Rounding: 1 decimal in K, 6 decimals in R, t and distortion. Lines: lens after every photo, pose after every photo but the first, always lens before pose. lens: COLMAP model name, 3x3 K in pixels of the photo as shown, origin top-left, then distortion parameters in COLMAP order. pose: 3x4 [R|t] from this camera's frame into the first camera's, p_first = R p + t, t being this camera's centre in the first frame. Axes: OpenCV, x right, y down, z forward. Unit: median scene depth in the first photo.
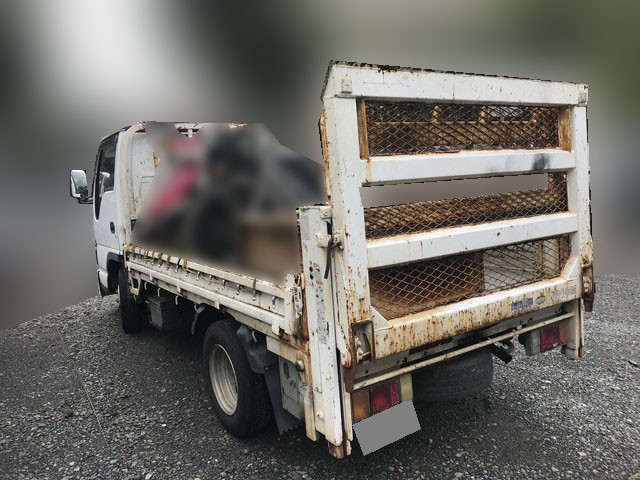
lens RADIAL K [[531.2, 0, 333.4], [0, 531.2, 221.3], [0, 0, 1]] dist [0.060210, -0.117383]
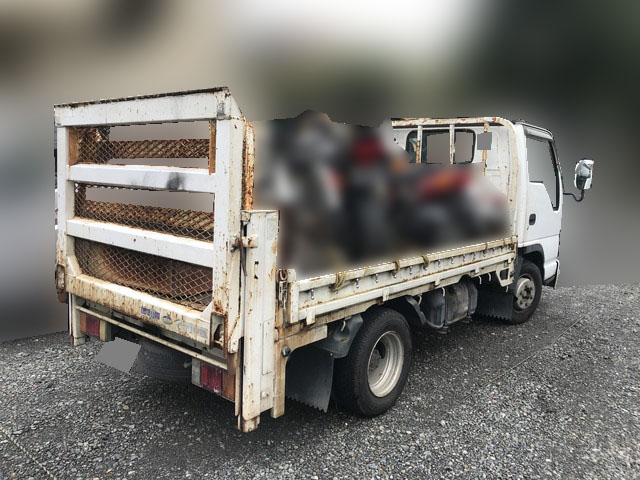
lens RADIAL K [[531.2, 0, 333.4], [0, 531.2, 221.3], [0, 0, 1]] dist [0.060210, -0.117383]
pose [[0.273430, 0.163886, -0.947828, 1.515954], [-0.131372, 0.982508, 0.131984, -0.223264], [0.952878, 0.088429, 0.290178, 1.092616]]
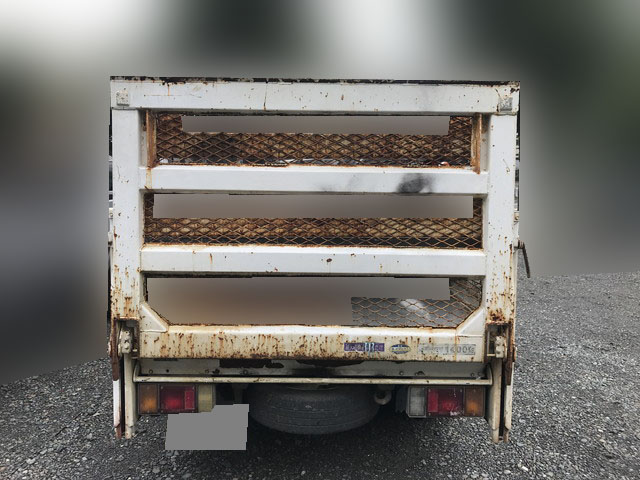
lens RADIAL K [[531.2, 0, 333.4], [0, 531.2, 221.3], [0, 0, 1]] dist [0.060210, -0.117383]
pose [[0.829083, 0.107690, -0.548657, 0.810218], [-0.109867, 0.993524, 0.028987, -0.068933], [0.548225, 0.036246, 0.835545, 0.270824]]
